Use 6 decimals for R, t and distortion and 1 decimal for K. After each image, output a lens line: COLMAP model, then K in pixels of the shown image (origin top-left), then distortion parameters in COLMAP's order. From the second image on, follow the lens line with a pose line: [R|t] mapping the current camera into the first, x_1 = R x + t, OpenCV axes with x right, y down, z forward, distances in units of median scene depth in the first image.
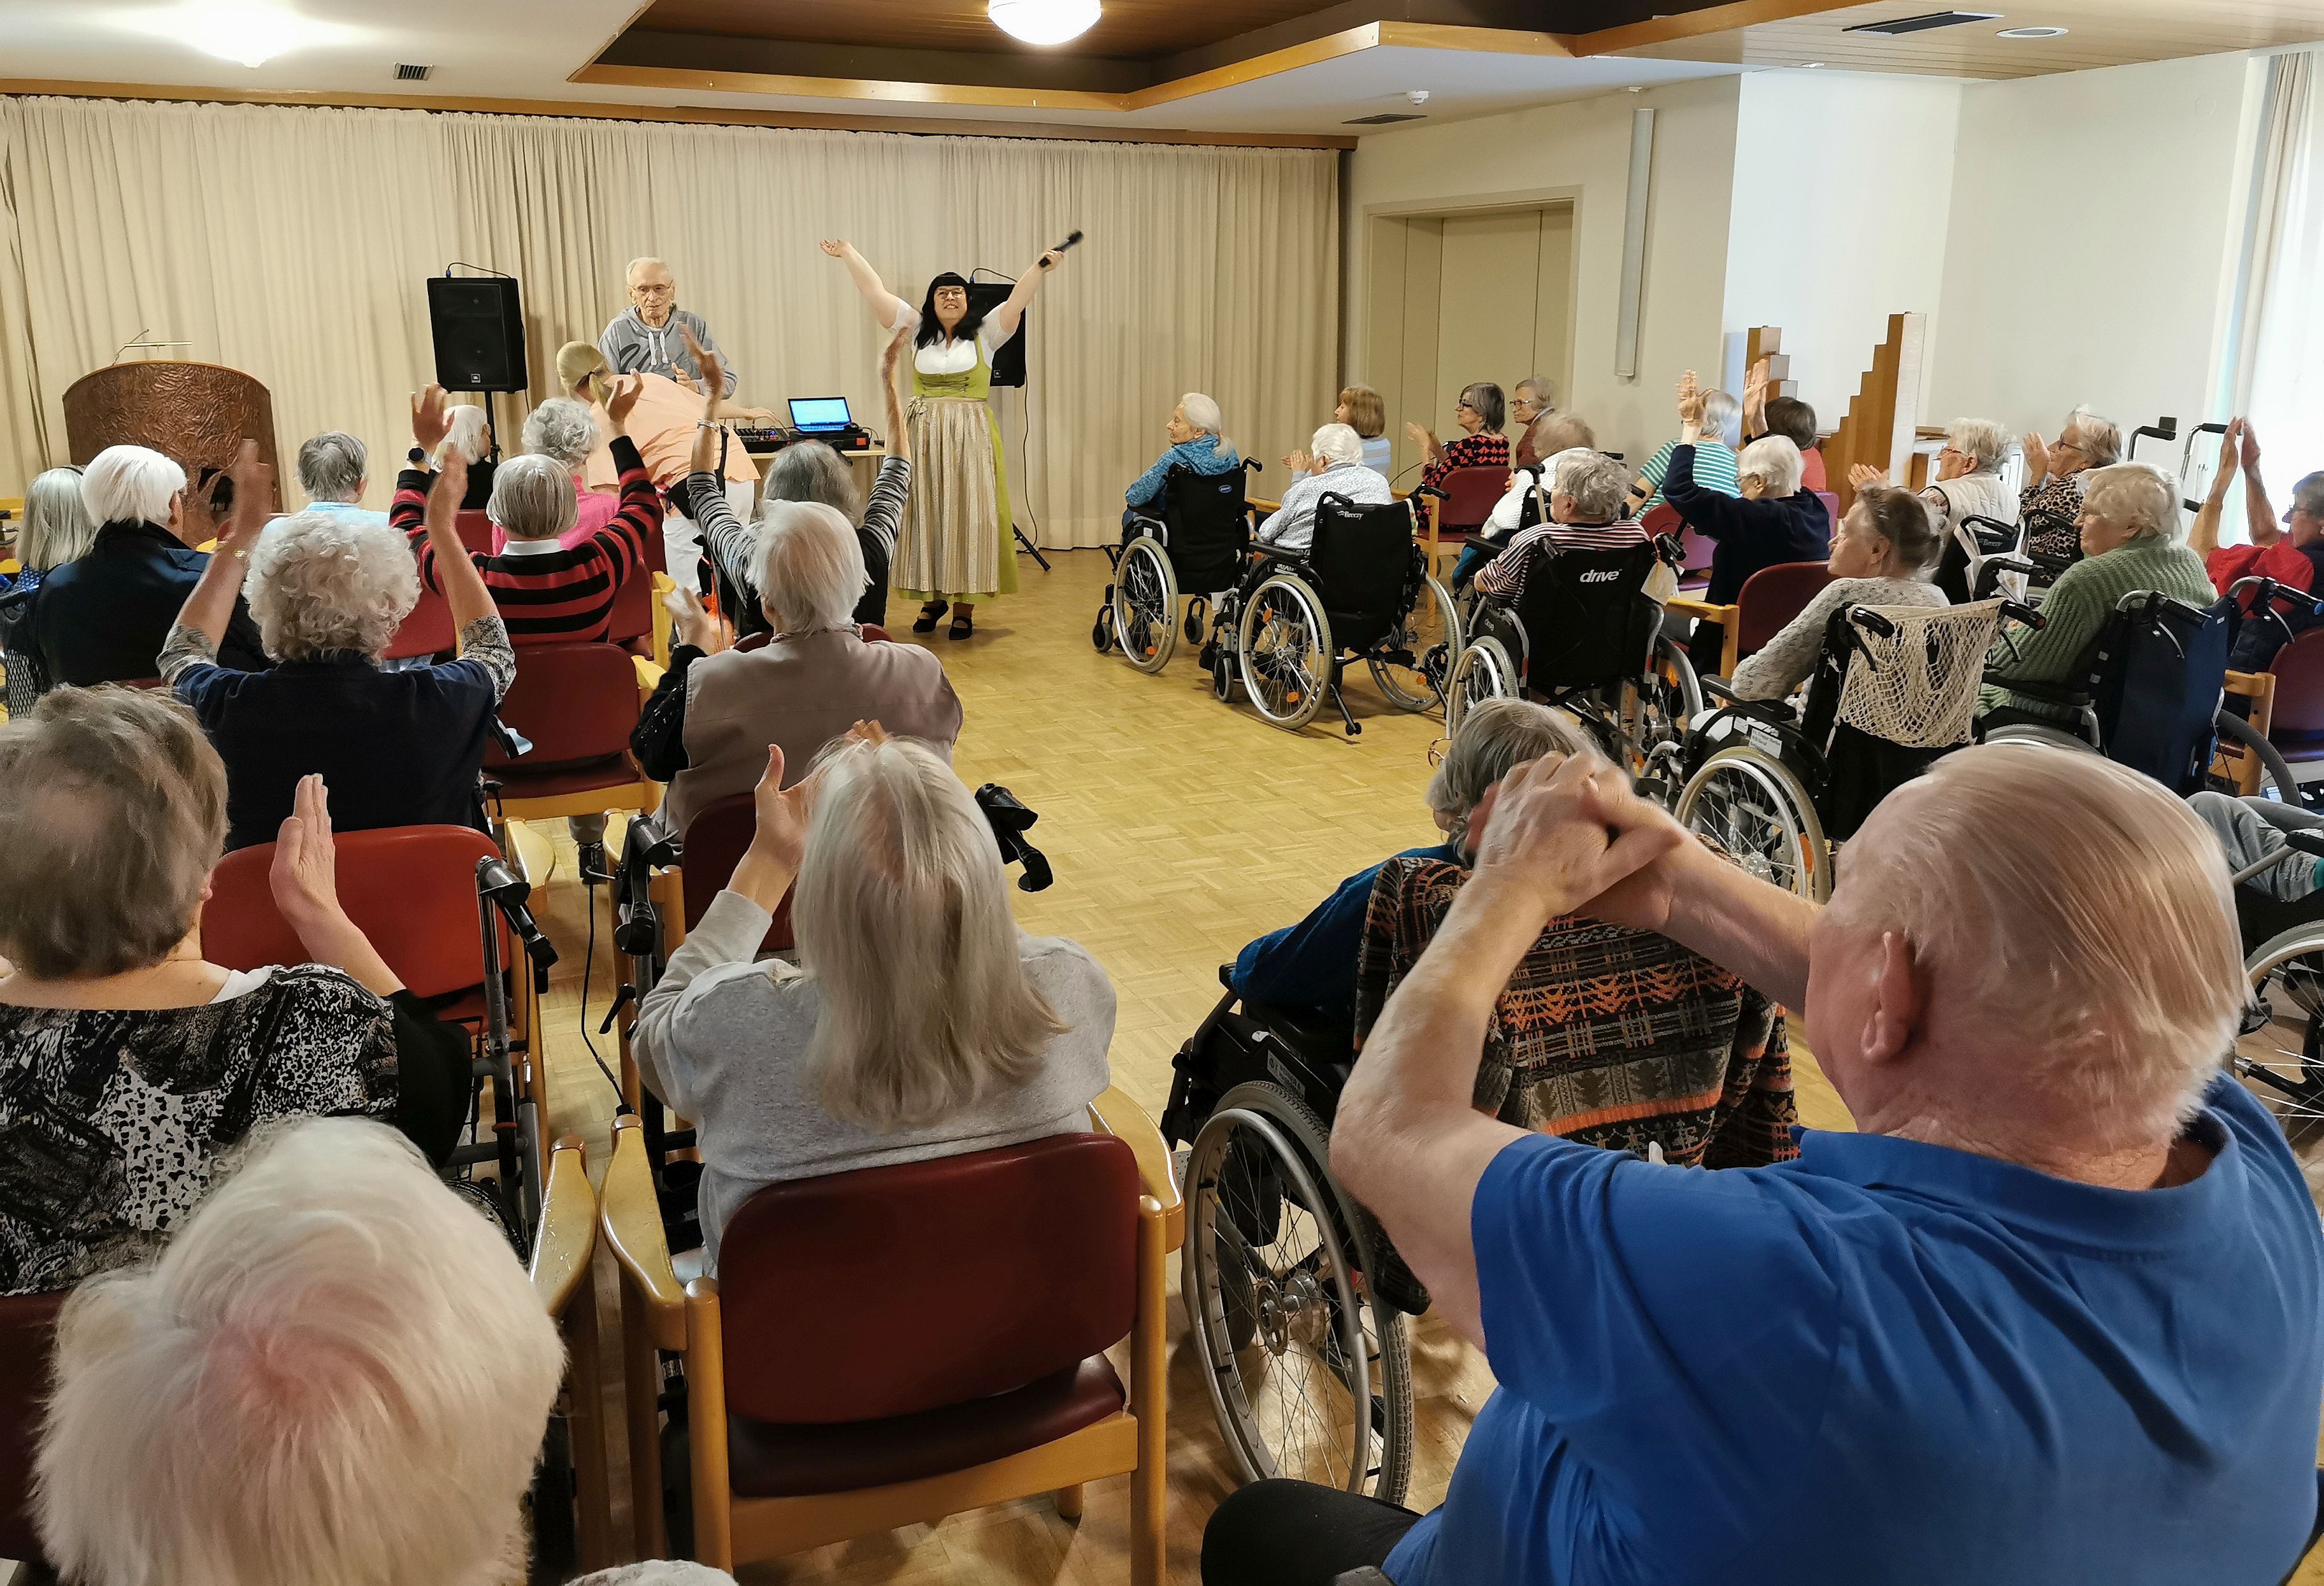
lens RADIAL K [[1858.3, 0, 1158.1], [0, 1858.3, 742.6], [0, 0, 1]] dist [0.047276, -0.080526]
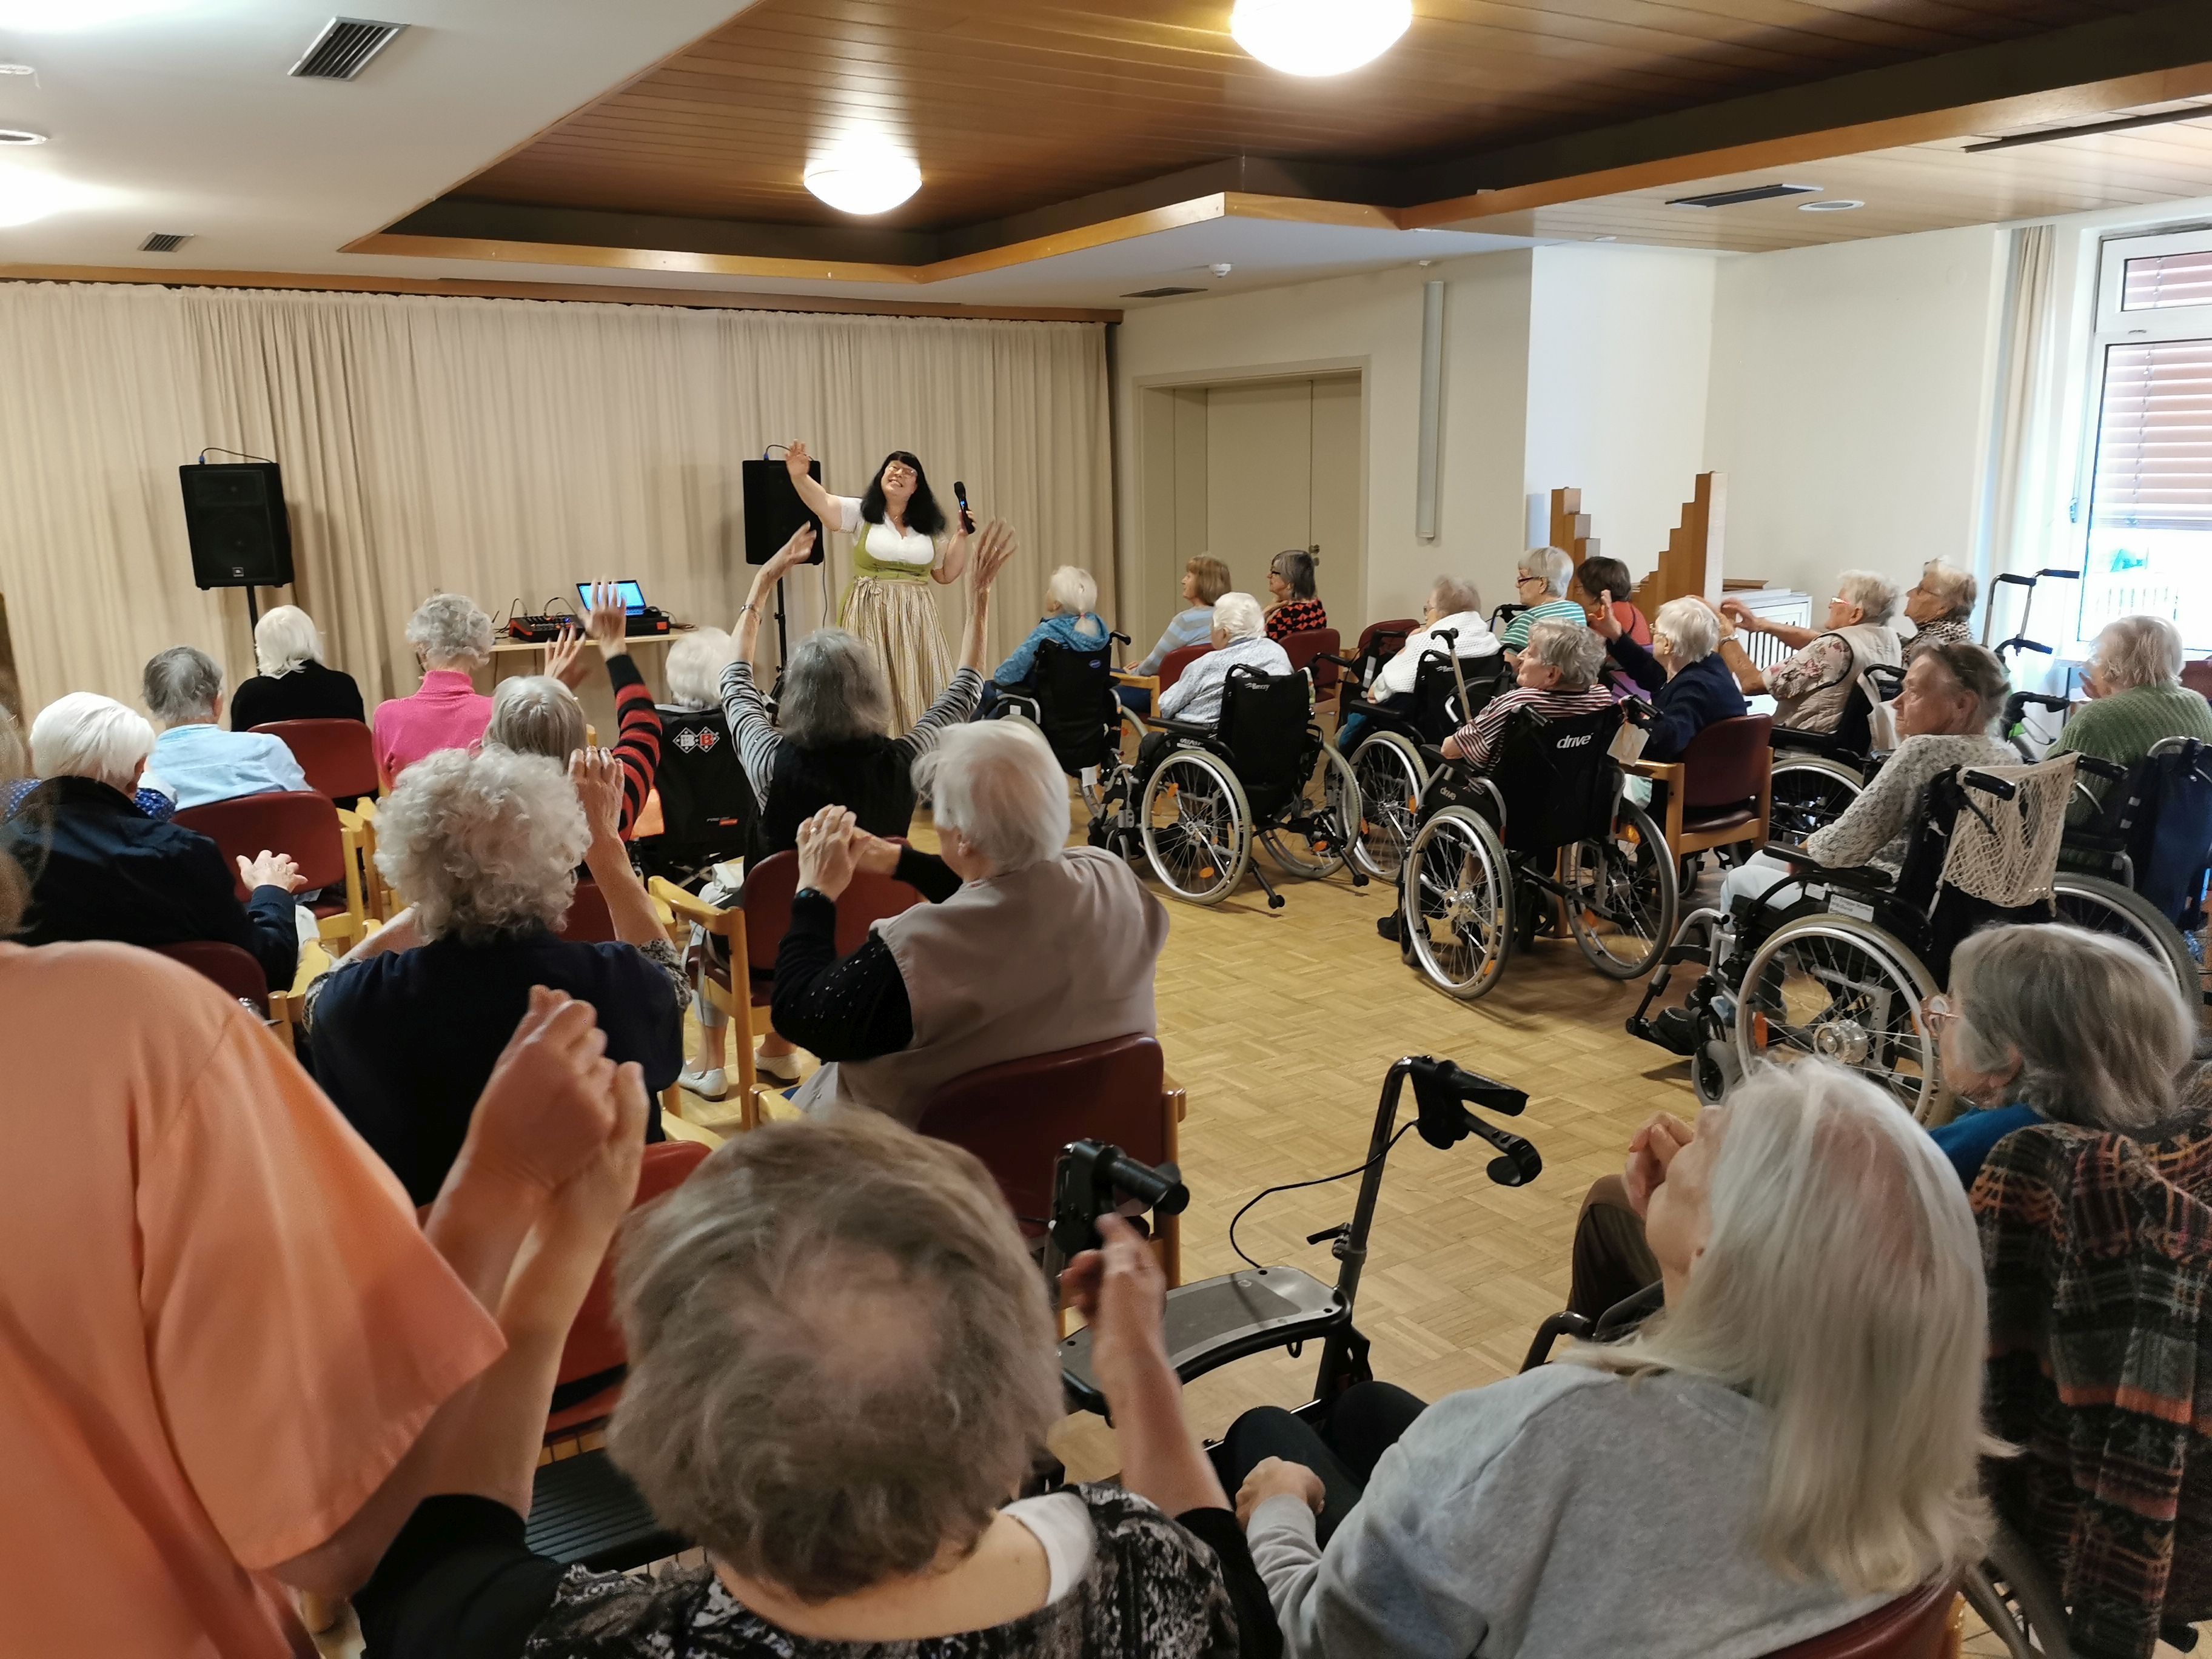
lens RADIAL K [[1758.3, 0, 1112.6], [0, 1758.3, 850.8], [0, 0, 1]] dist [0.080134, -0.132488]
pose [[0.982555, -0.058128, 0.176652, -0.134118], [0.061589, 0.998001, -0.014165, -0.024692], [-0.175476, 0.024798, 0.984171, 0.085462]]
